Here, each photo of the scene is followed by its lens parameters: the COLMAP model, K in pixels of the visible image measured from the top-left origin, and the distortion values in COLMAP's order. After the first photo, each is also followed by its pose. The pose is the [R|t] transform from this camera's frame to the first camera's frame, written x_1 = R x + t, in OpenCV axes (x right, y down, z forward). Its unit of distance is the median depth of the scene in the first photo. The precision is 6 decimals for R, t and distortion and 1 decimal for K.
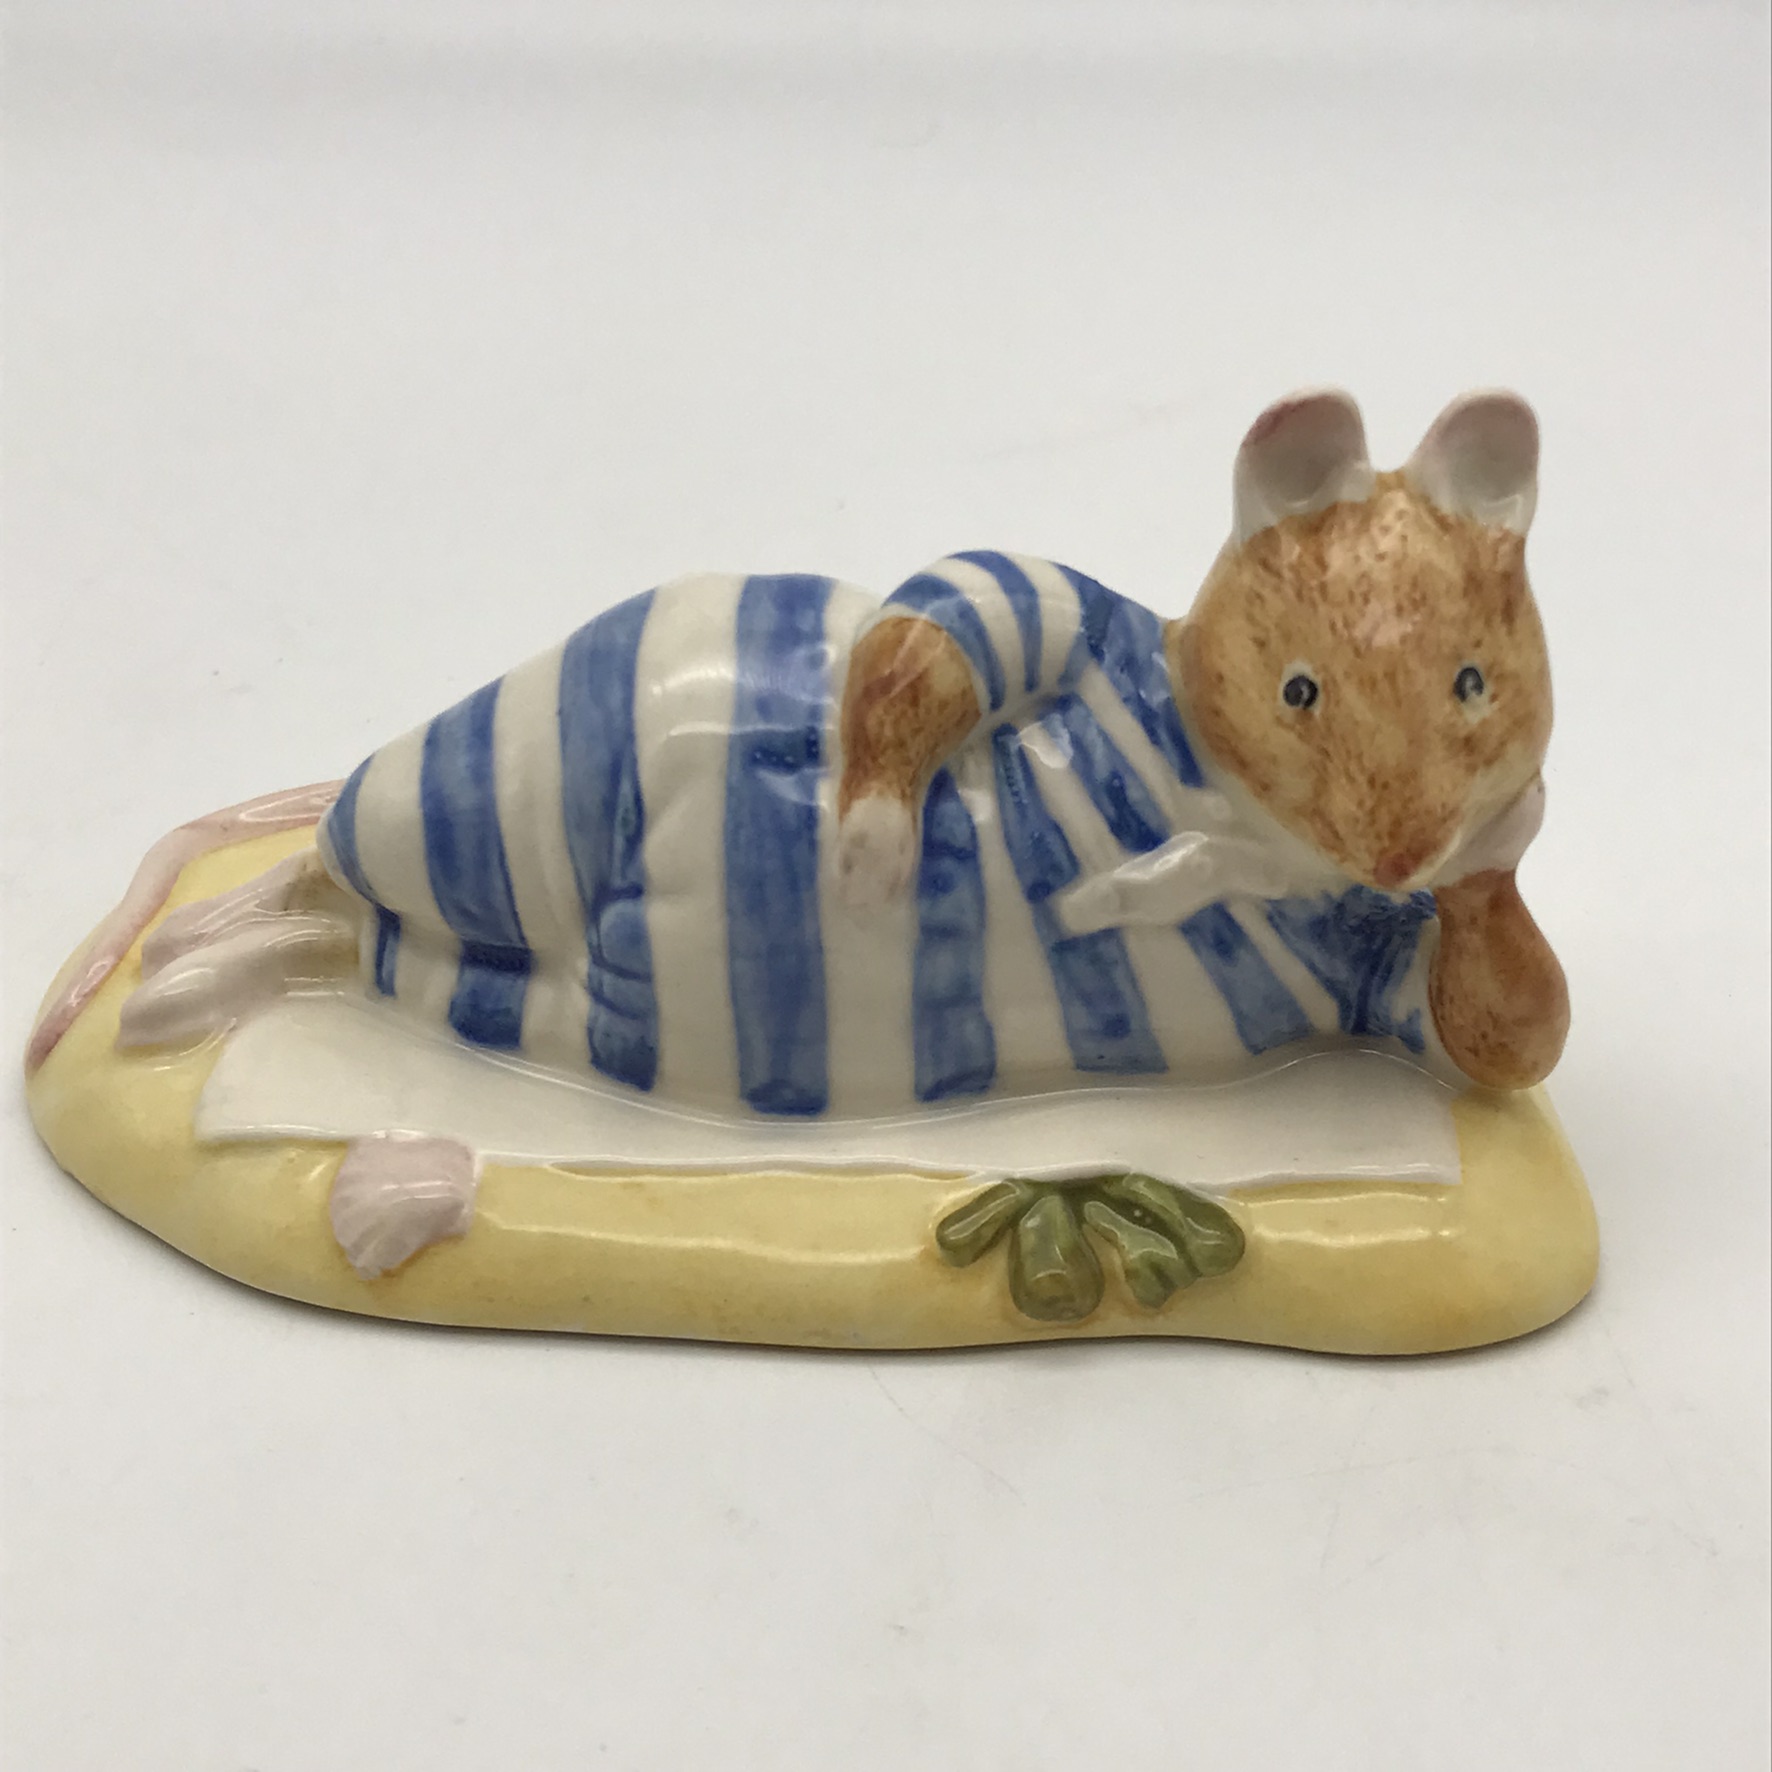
lens RADIAL K [[2769.4, 0, 881.2], [0, 2769.4, 881.0], [0, 0, 1]] dist [0.154155, 0.000000]
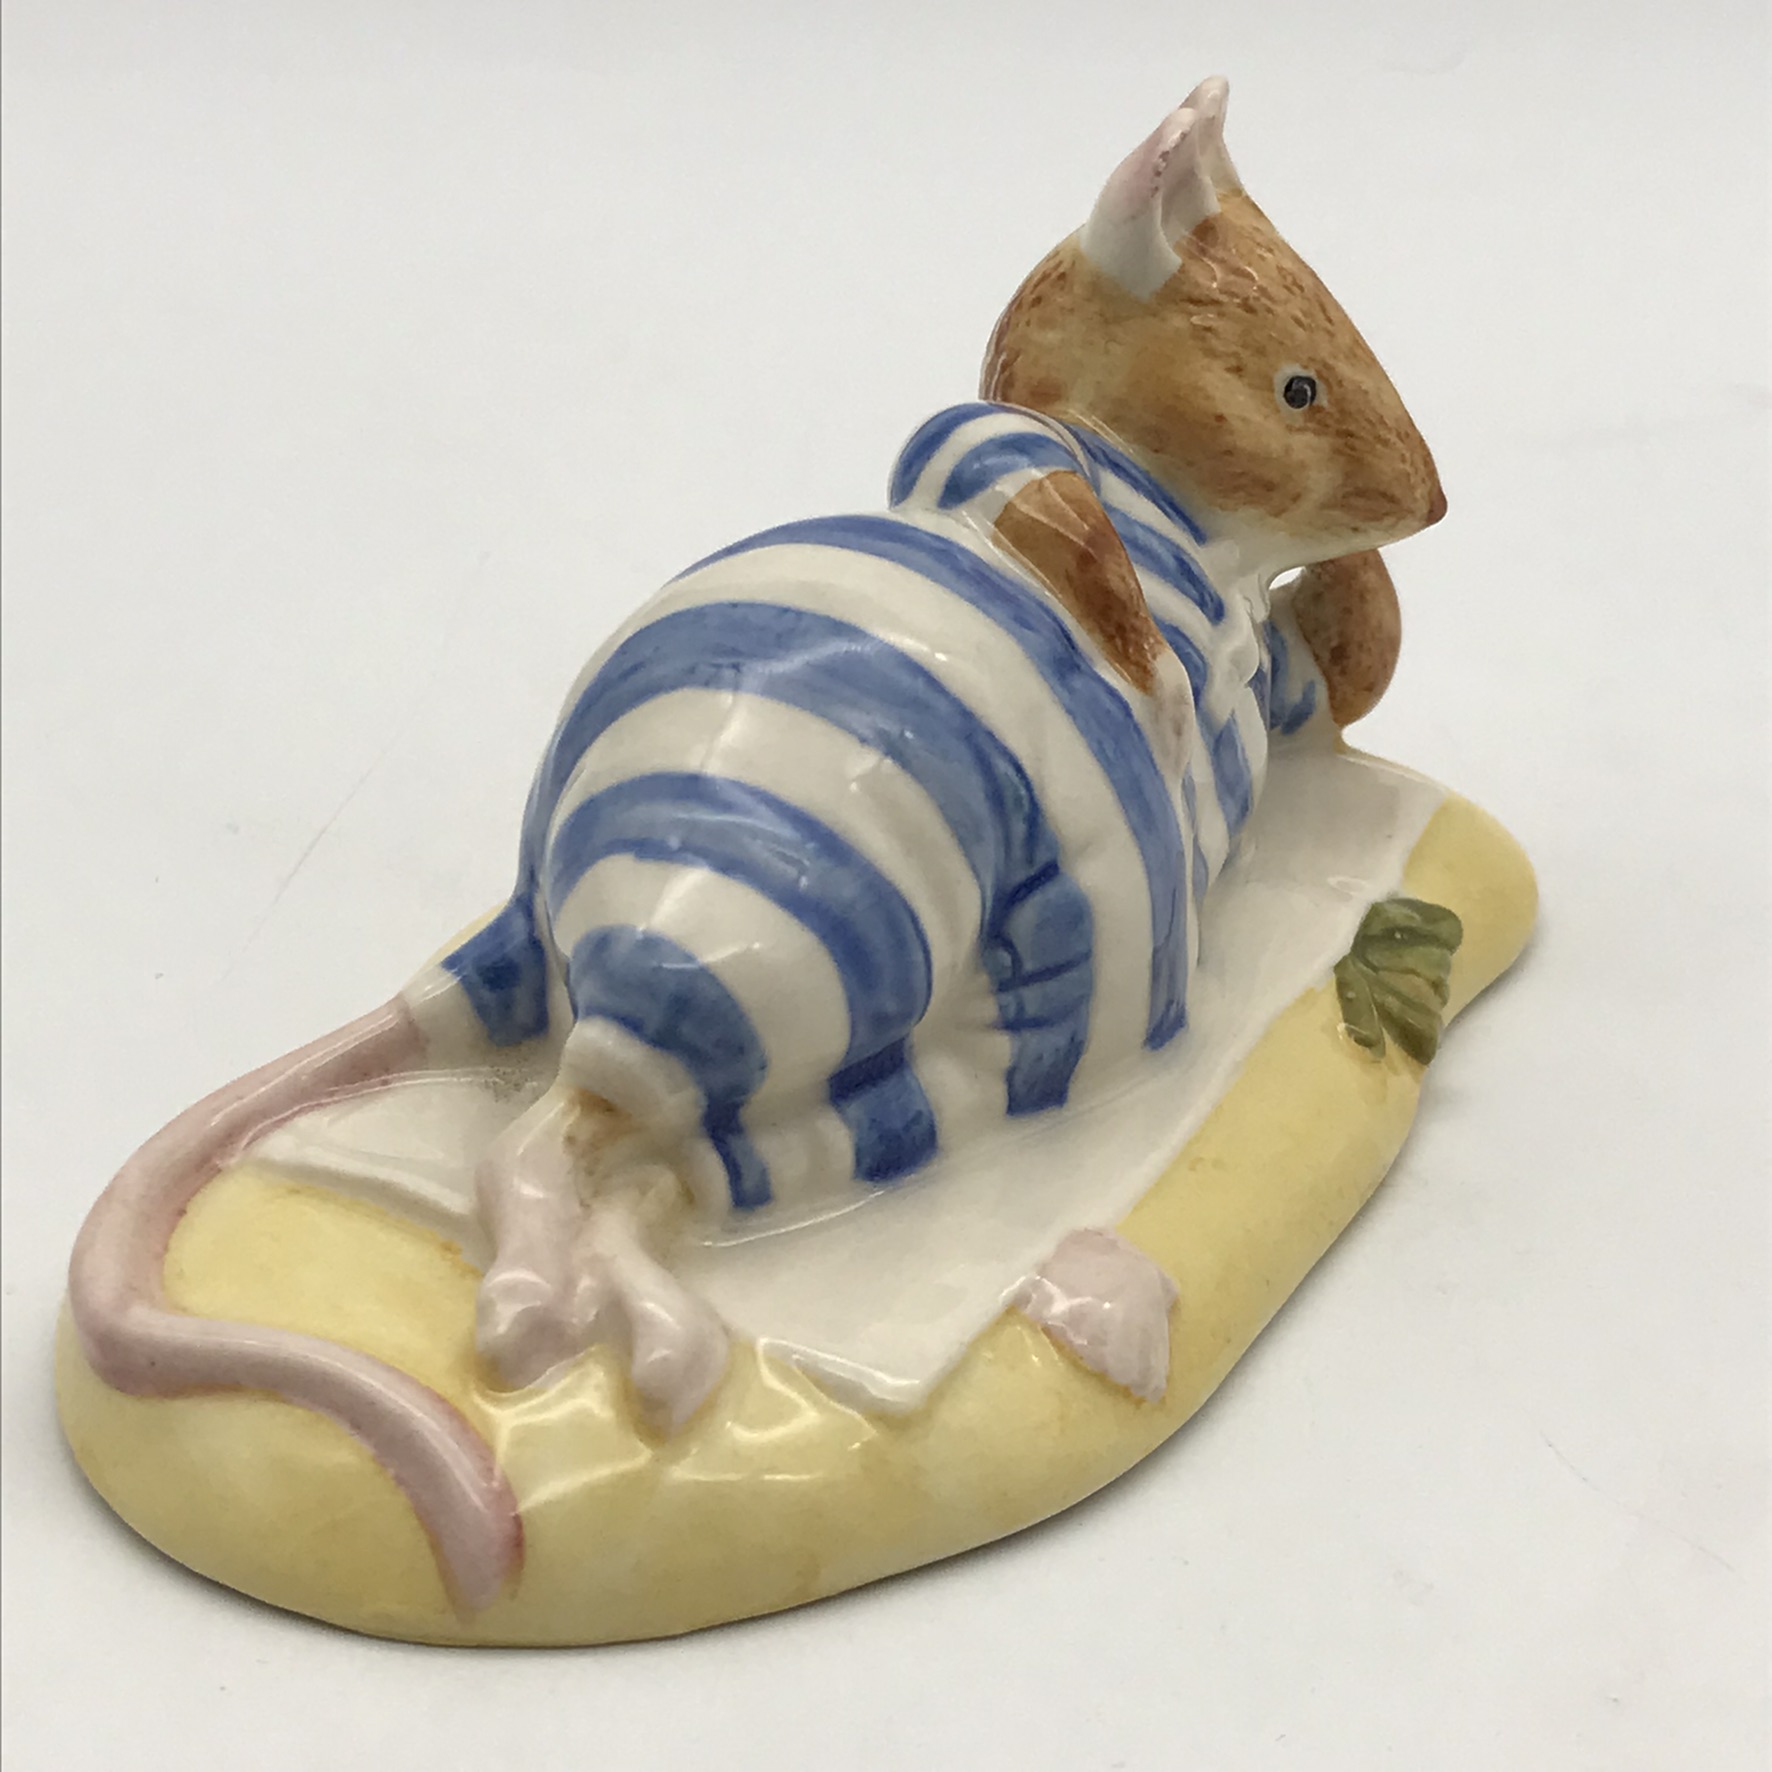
lens RADIAL K [[3898.6, 0, 887.2], [0, 3898.6, 880.9], [0, 0, 1]] dist [0.175748, 0.000000]
pose [[0.377038, -0.404795, 0.833057, -1.122132], [0.443732, 0.868442, 0.221158, -0.284620], [-0.812985, 0.286269, 0.507056, 0.435235]]
